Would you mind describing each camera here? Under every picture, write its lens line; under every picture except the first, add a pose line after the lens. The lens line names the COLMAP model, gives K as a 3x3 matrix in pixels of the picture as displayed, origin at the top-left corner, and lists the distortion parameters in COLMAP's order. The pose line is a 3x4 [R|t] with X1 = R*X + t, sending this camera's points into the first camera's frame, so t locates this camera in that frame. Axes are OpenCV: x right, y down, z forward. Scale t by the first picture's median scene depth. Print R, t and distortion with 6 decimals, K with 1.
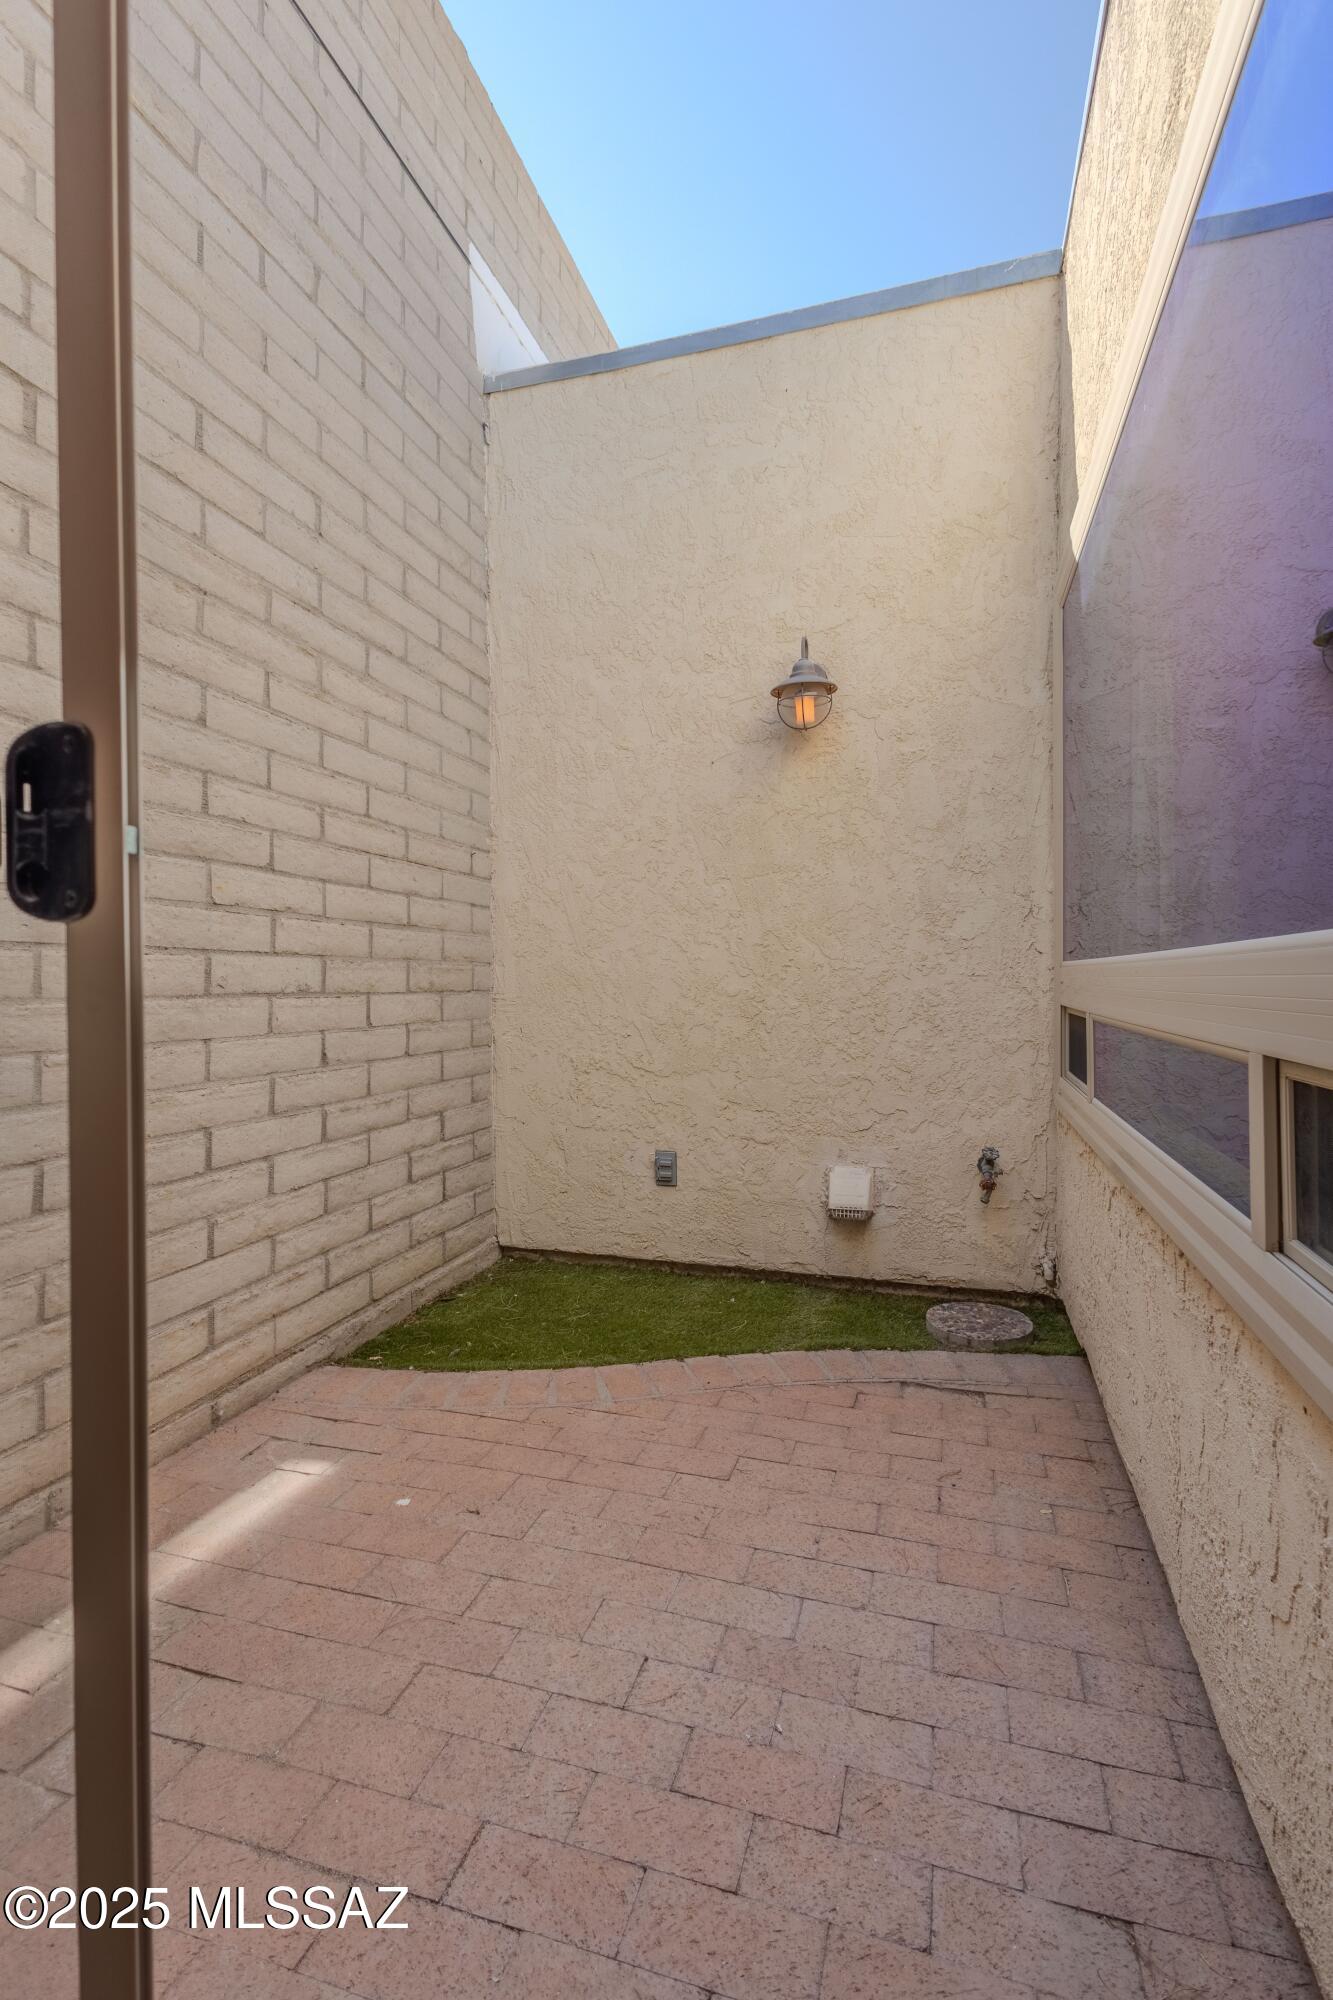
lens RADIAL K [[916.8, 0, 666.5], [0, 916.8, 1000.0], [0, 0, 1]] dist [0.011733, 0.000218]
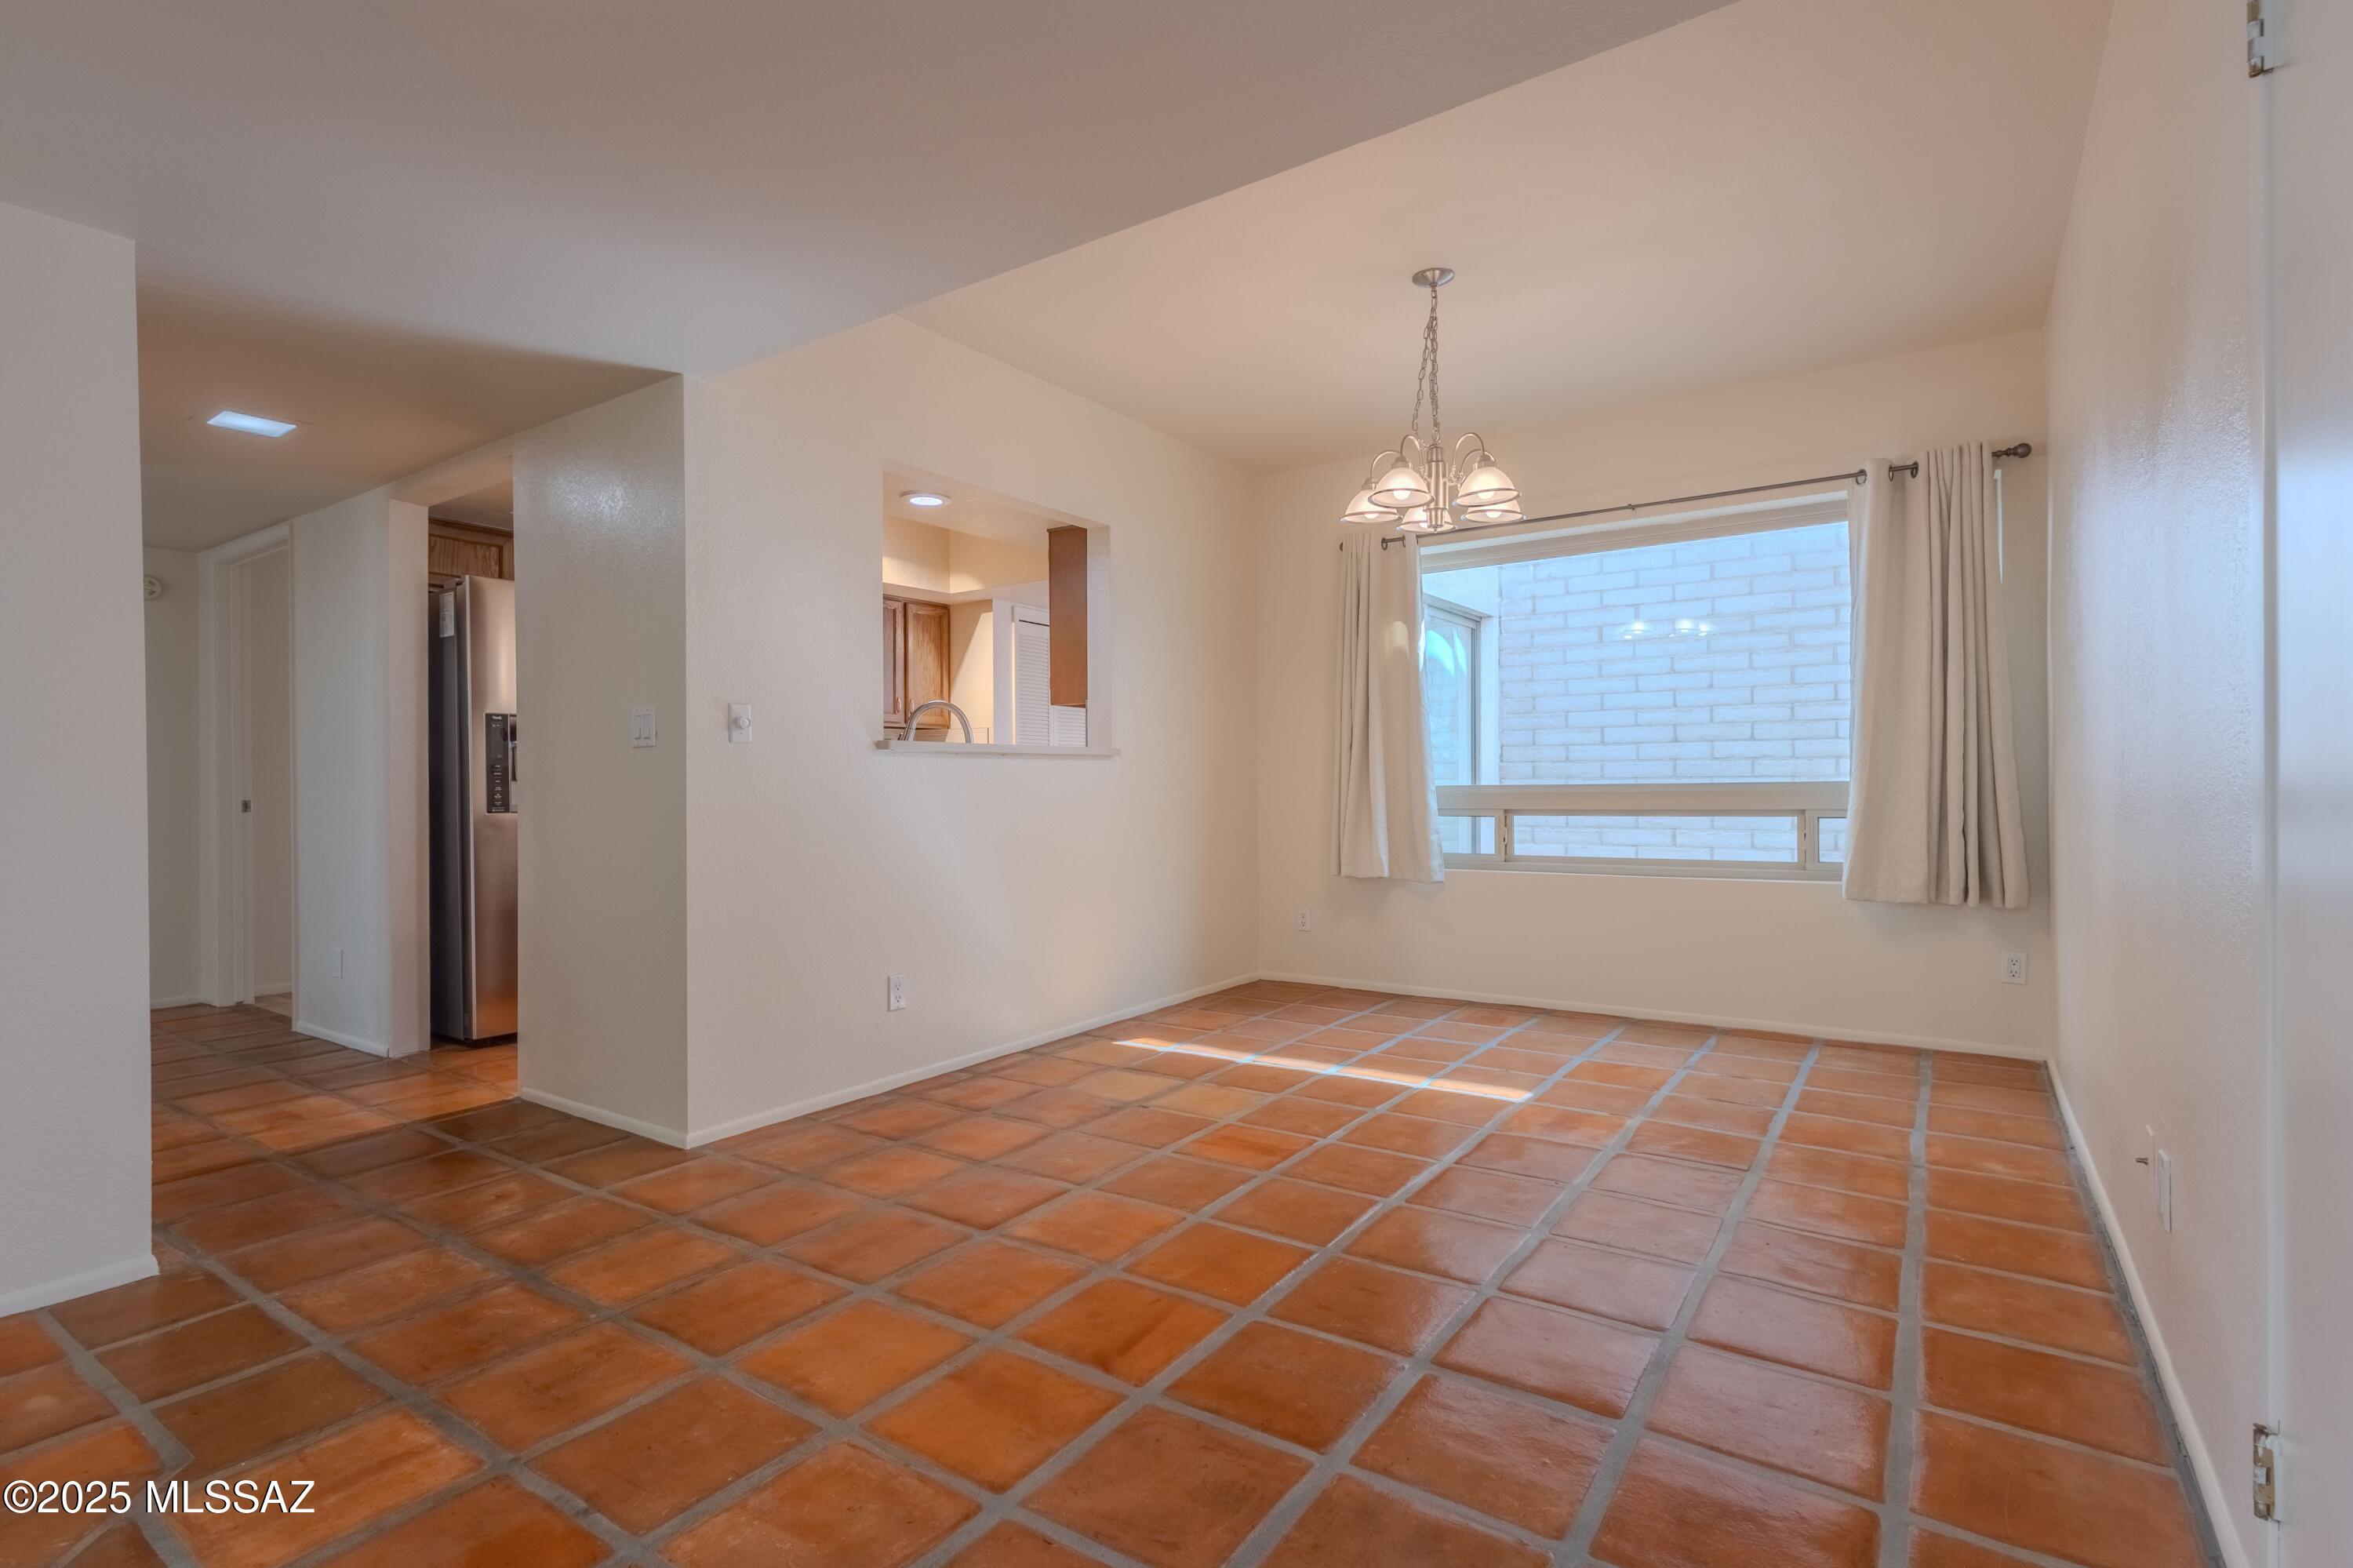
lens RADIAL K [[1093.4, 0, 1176.5], [0, 1093.4, 784.0], [0, 0, 1]] dist [0.023747, 0.000104]
pose [[-0.293406, 0.004736, -0.955976, 2.107338], [-0.007037, 0.999950, 0.007114, -0.034034], [0.955962, 0.008815, -0.293358, 0.363810]]
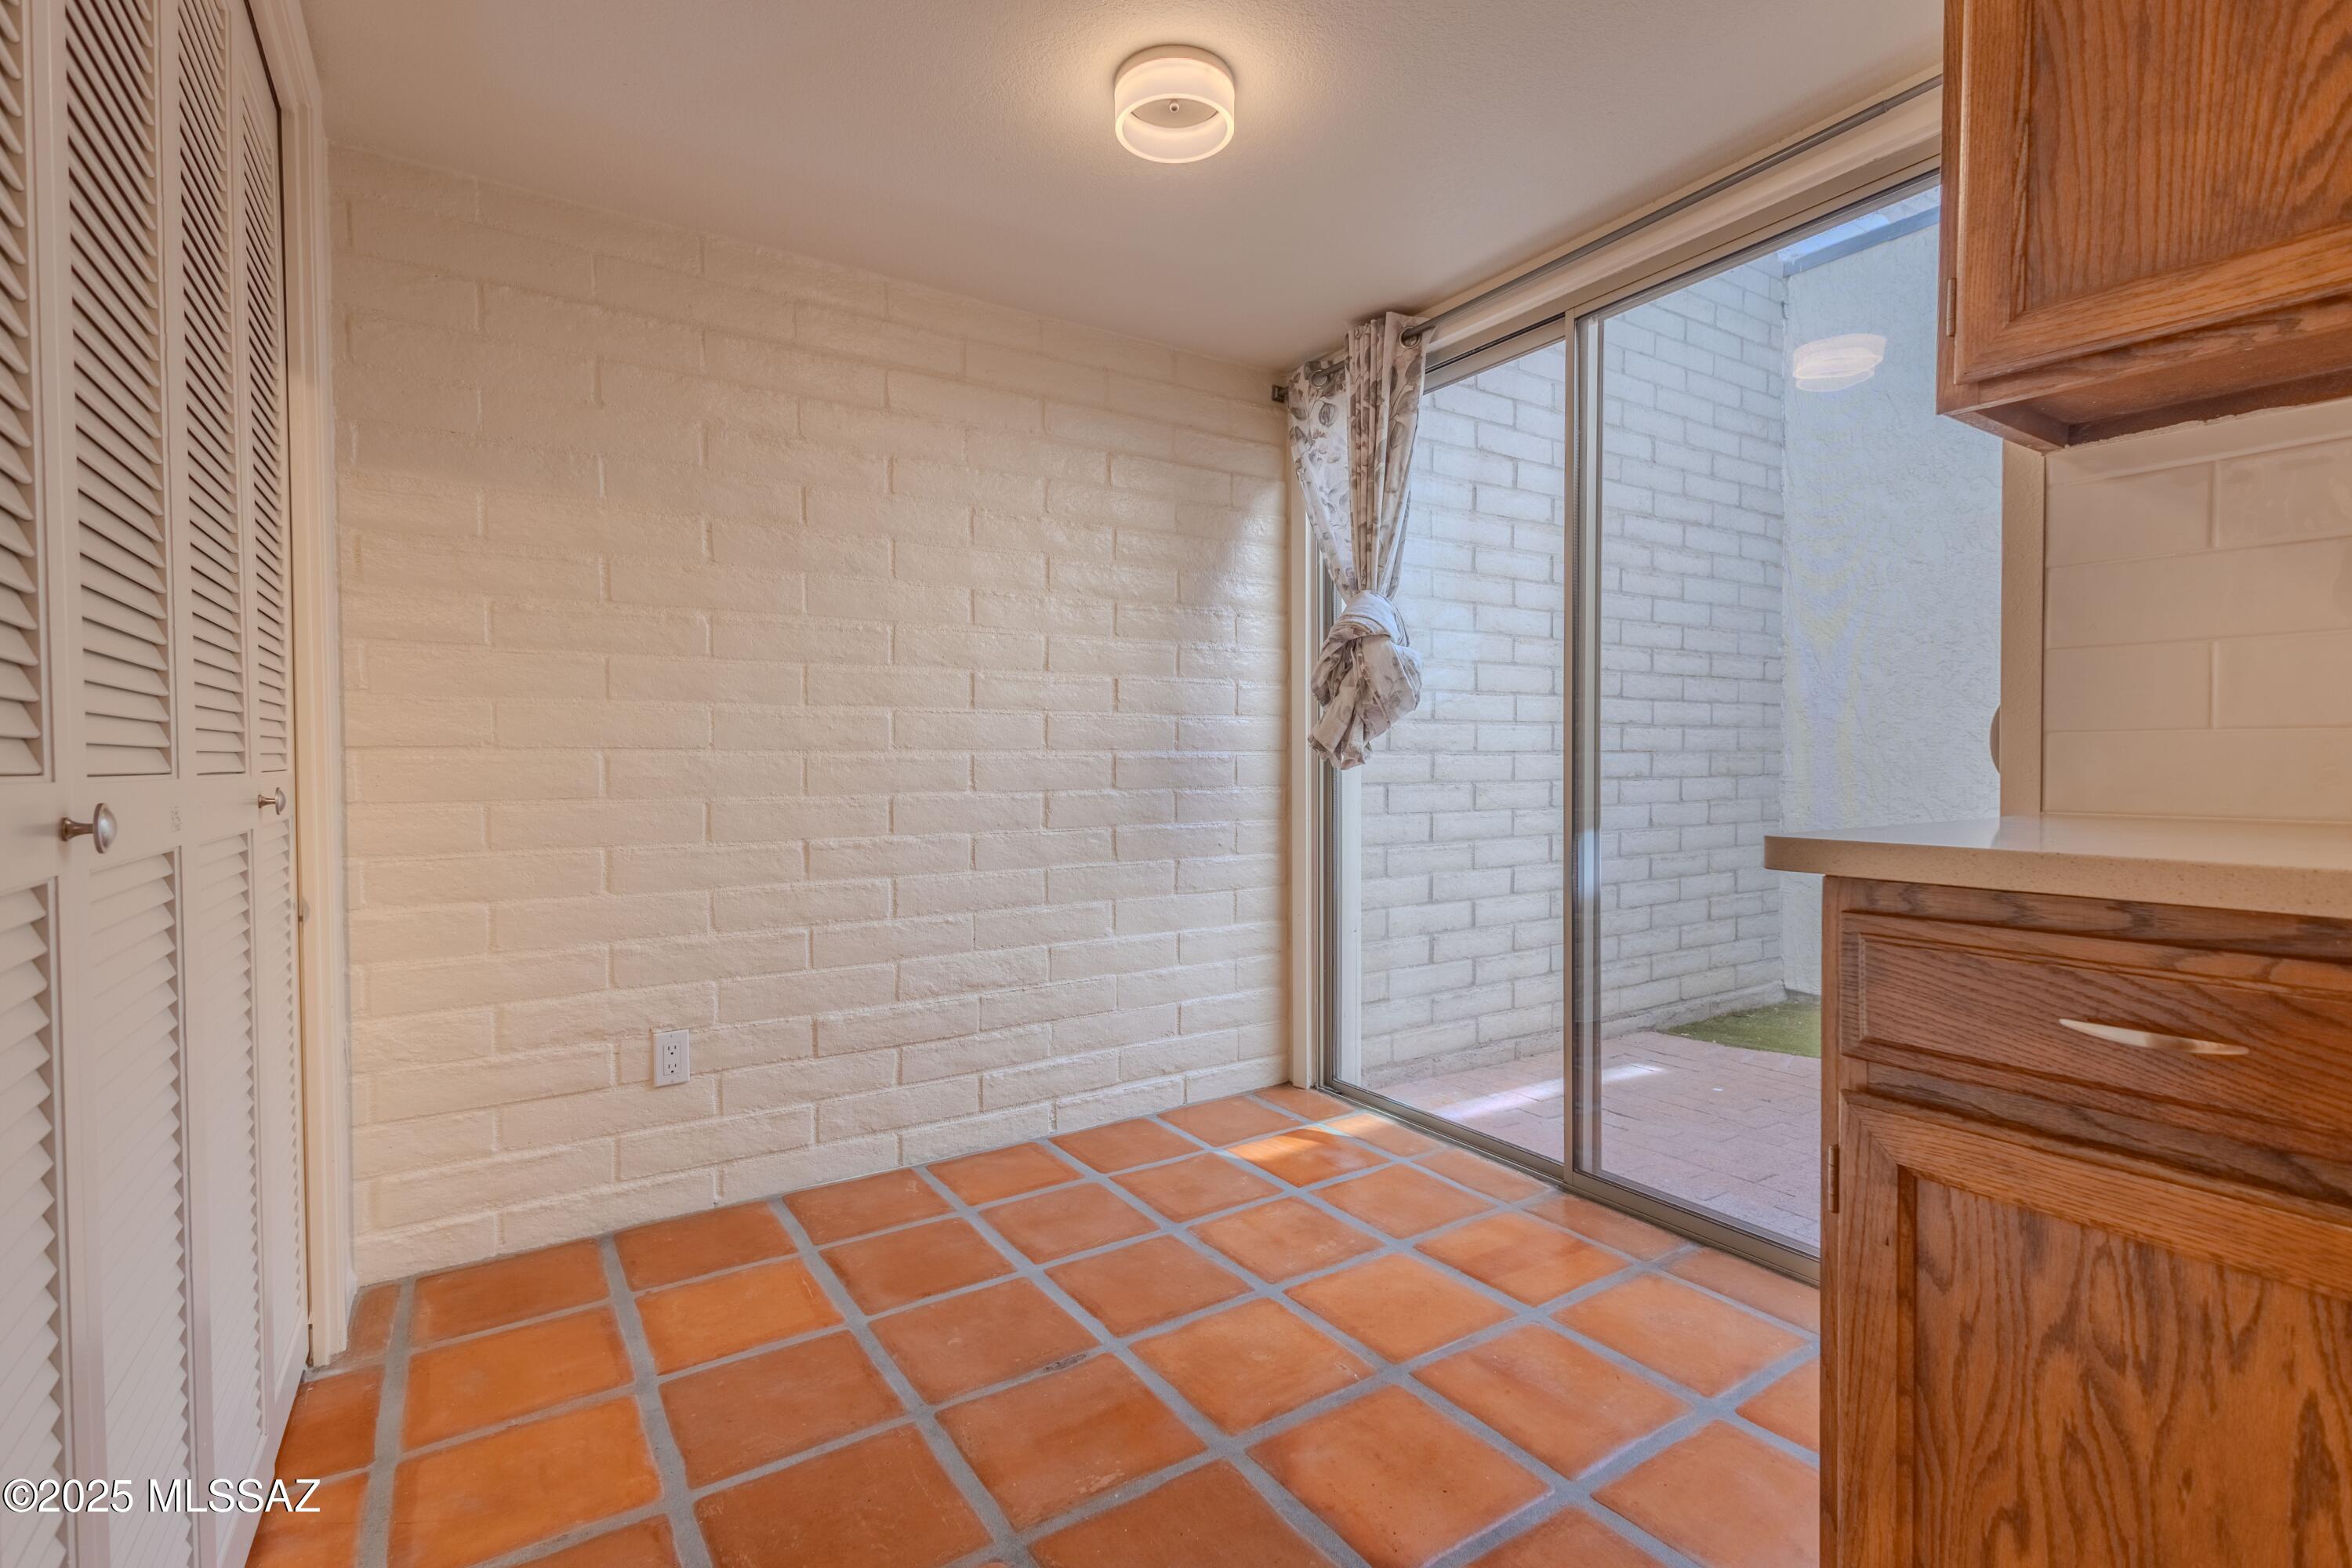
lens RADIAL K [[1078.1, 0, 1176.0], [0, 1078.1, 784.0], [0, 0, 1]] dist [0.011733, 0.000218]
pose [[0.768892, 0.013914, -0.639227, 0.126895], [-0.009201, 0.999900, 0.010698, -0.006957], [0.639313, -0.002344, 0.768943, -0.711518]]
